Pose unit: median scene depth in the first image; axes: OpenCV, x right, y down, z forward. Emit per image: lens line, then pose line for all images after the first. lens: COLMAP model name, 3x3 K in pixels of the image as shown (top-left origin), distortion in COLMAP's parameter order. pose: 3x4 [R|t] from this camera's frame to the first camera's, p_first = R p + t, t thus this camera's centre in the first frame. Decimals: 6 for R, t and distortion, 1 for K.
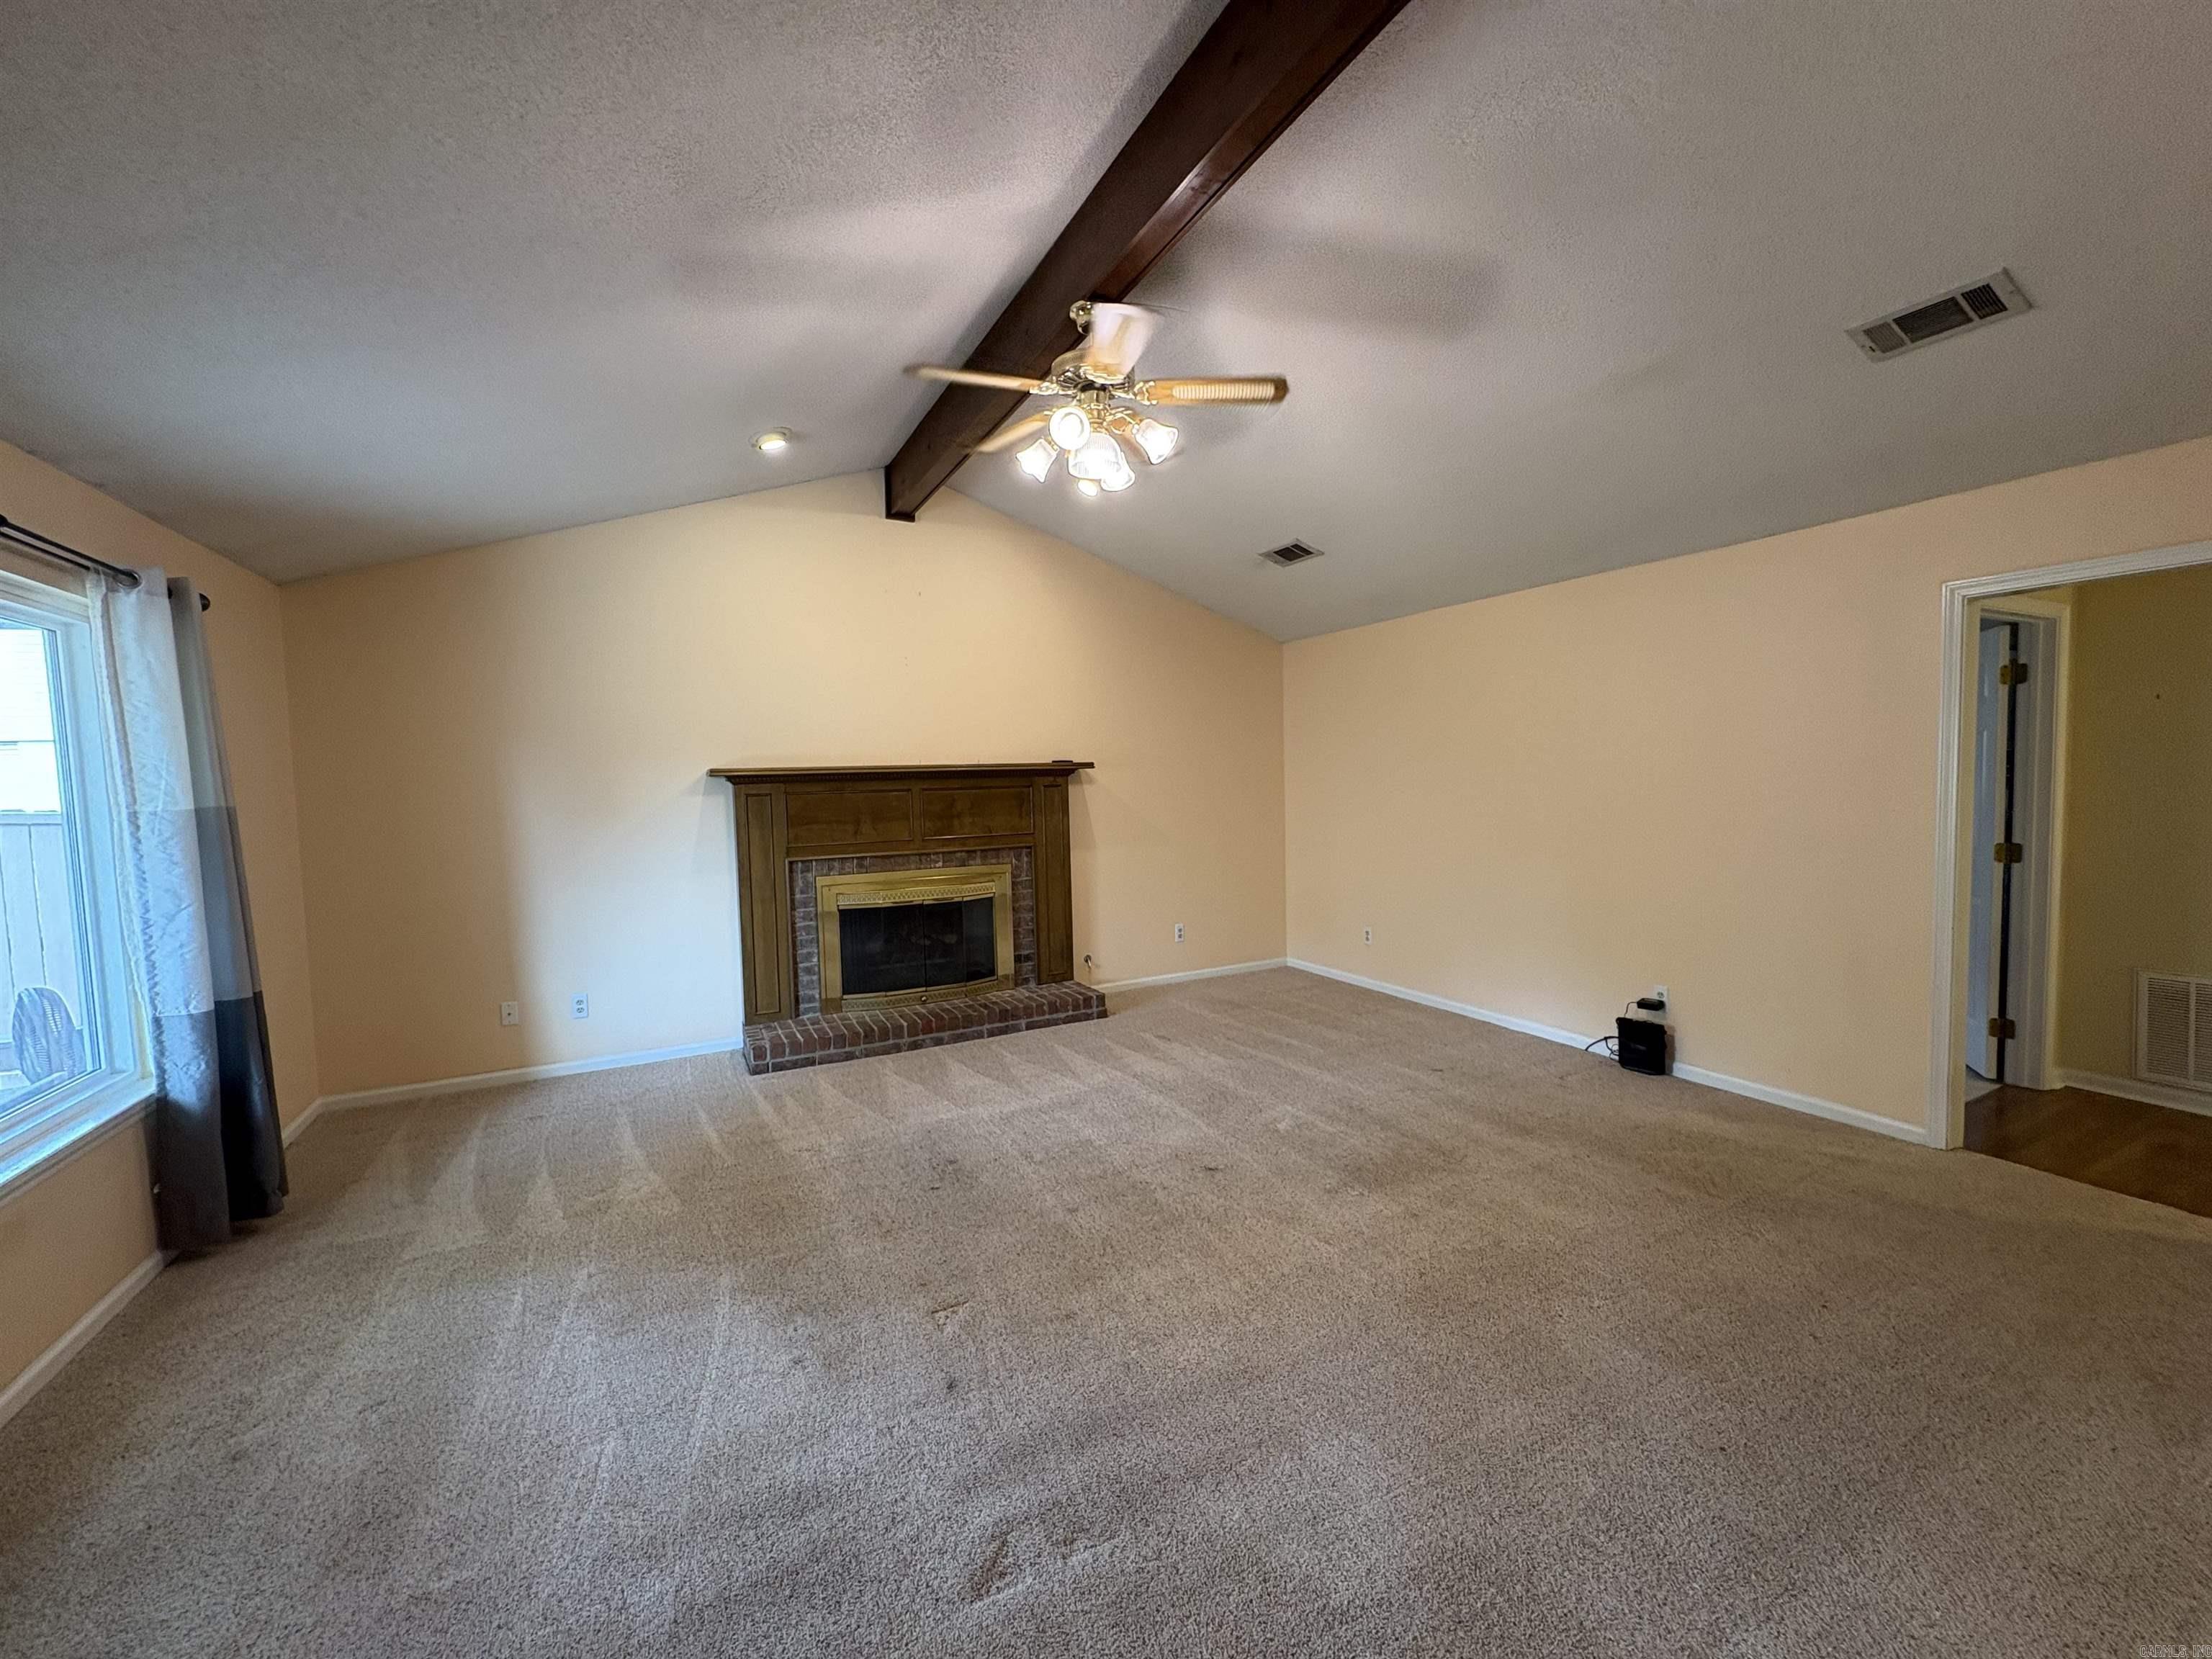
lens RADIAL K [[880.9, 0, 1108.3], [0, 880.9, 830.5], [0, 0, 1]] dist [0.001848, 0.000064]
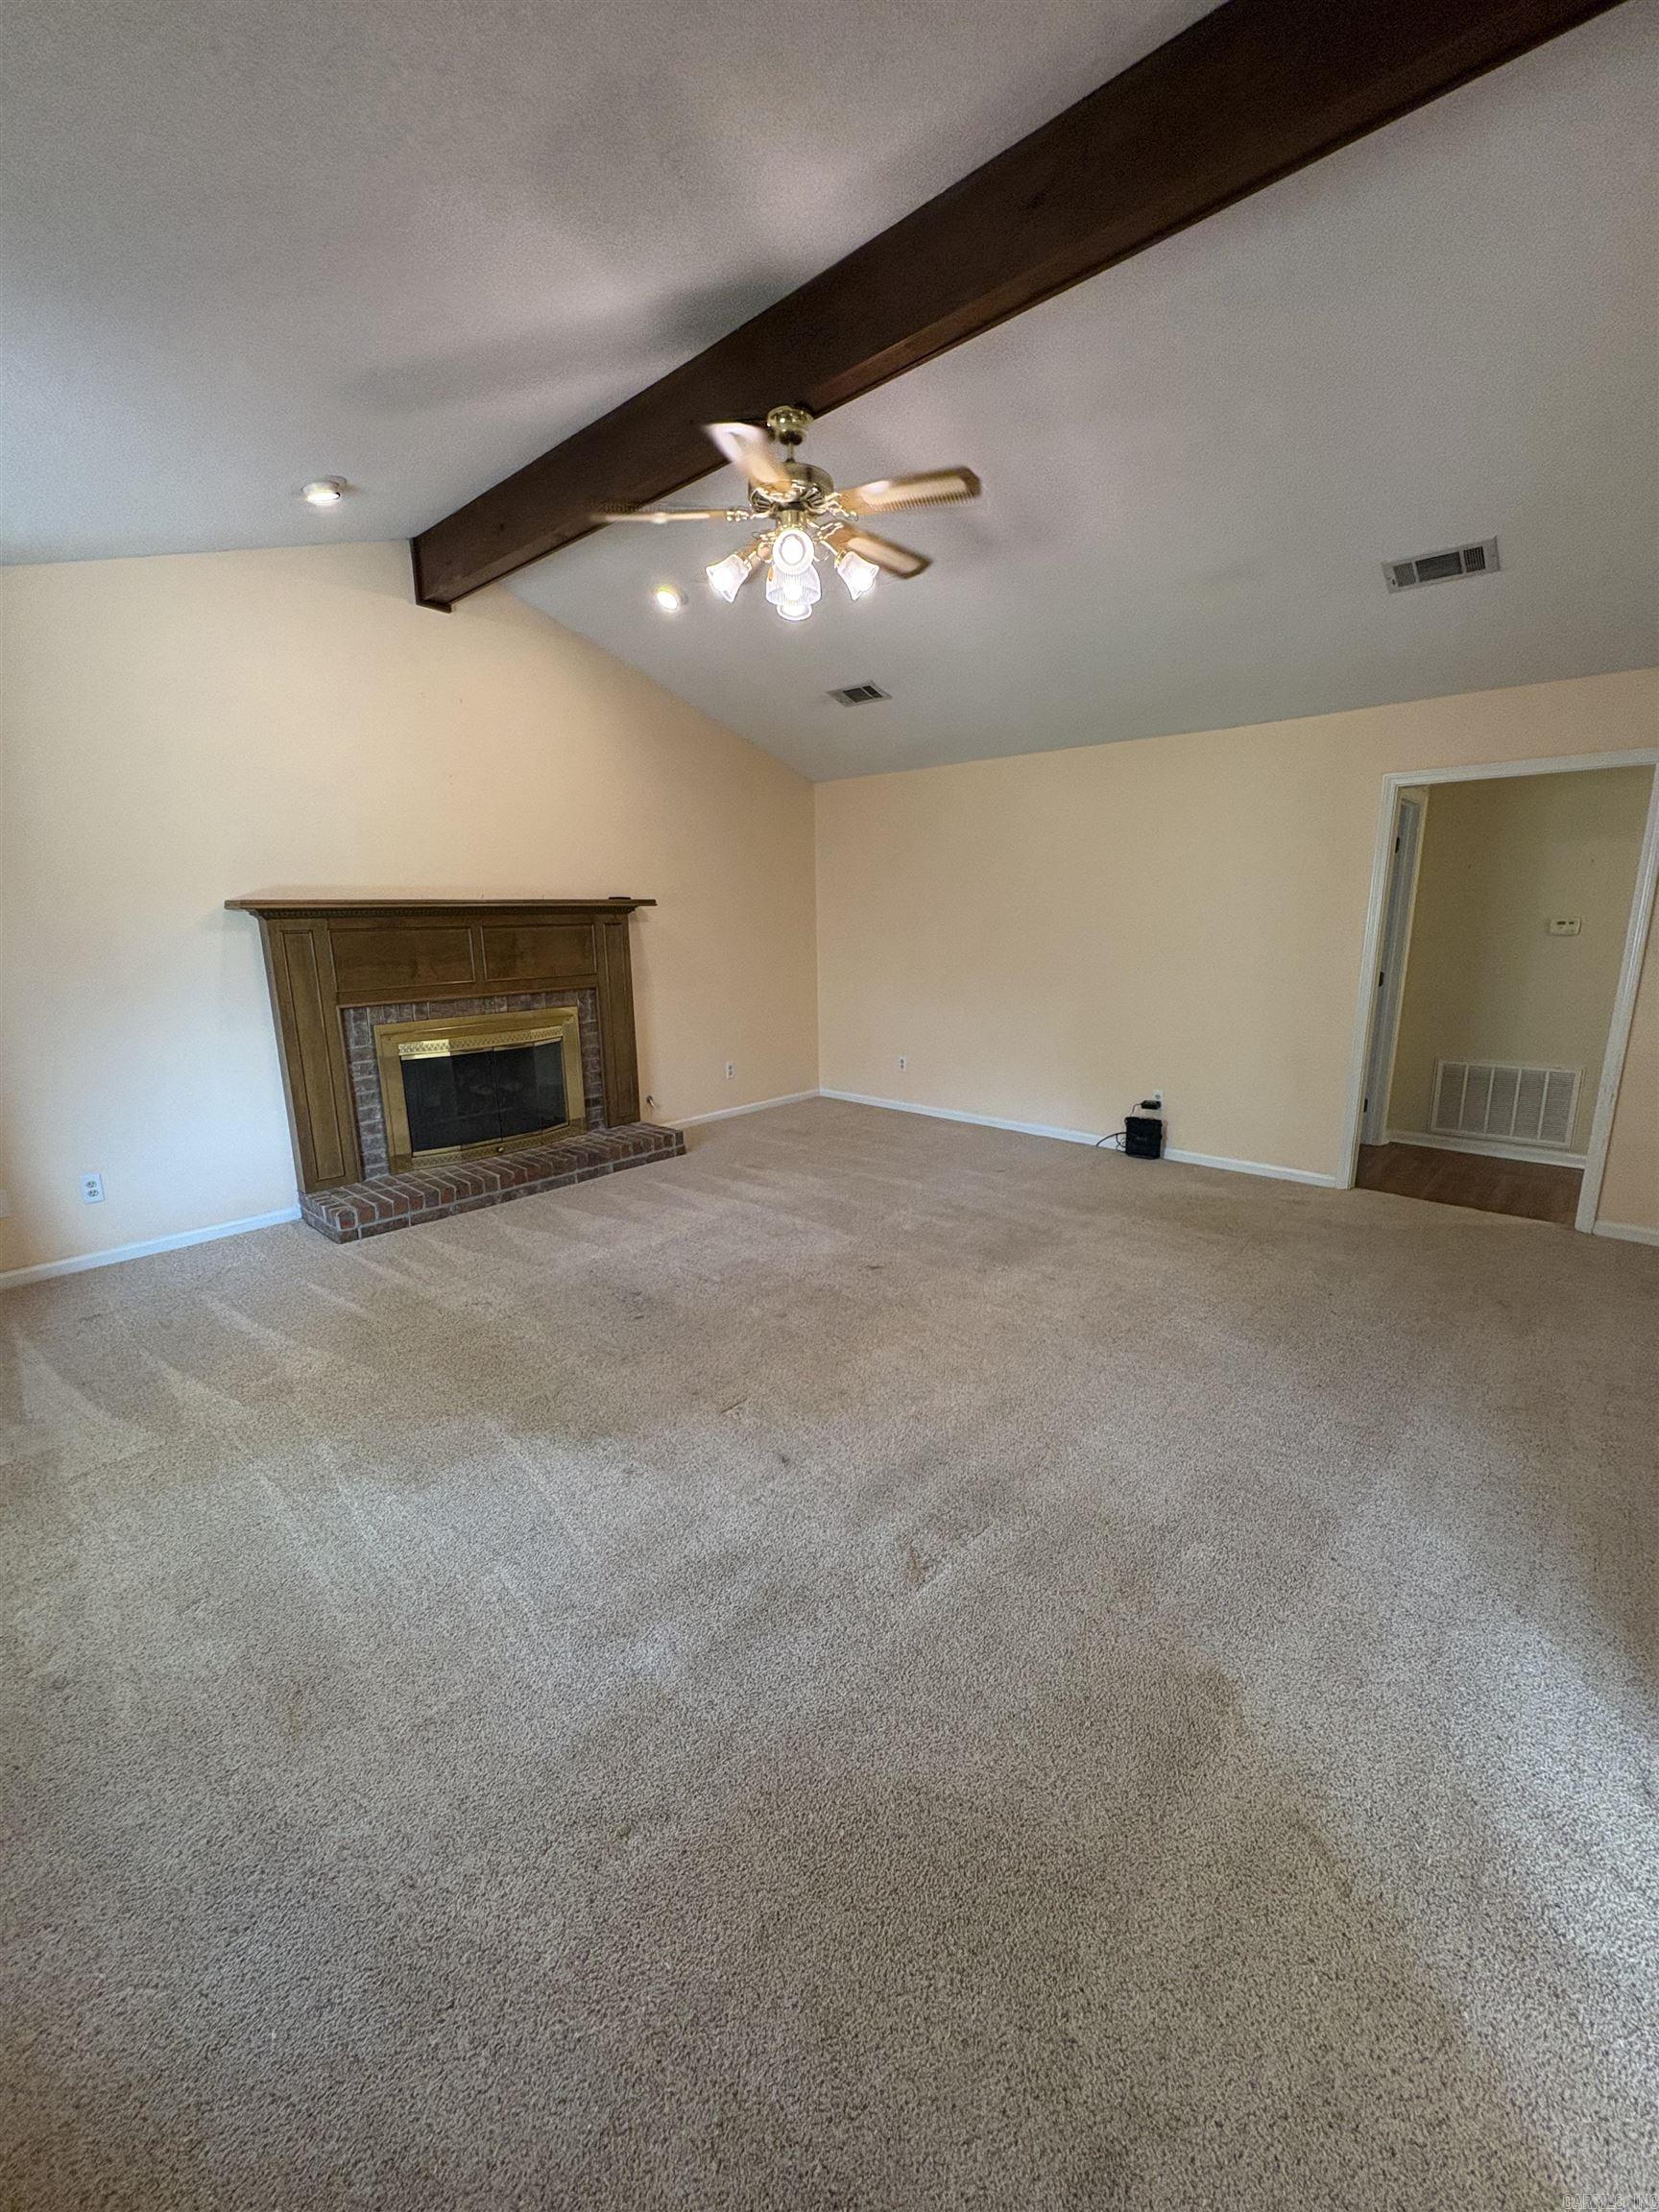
lens RADIAL K [[880.9, 0, 824.2], [0, 880.9, 1110.1], [0, 0, 1]] dist [0.001848, 0.000064]
pose [[0.936721, -0.064398, 0.344102, -0.254473], [0.010074, 0.987486, 0.157383, 0.001530], [-0.349931, -0.143958, 0.925648, -0.005171]]
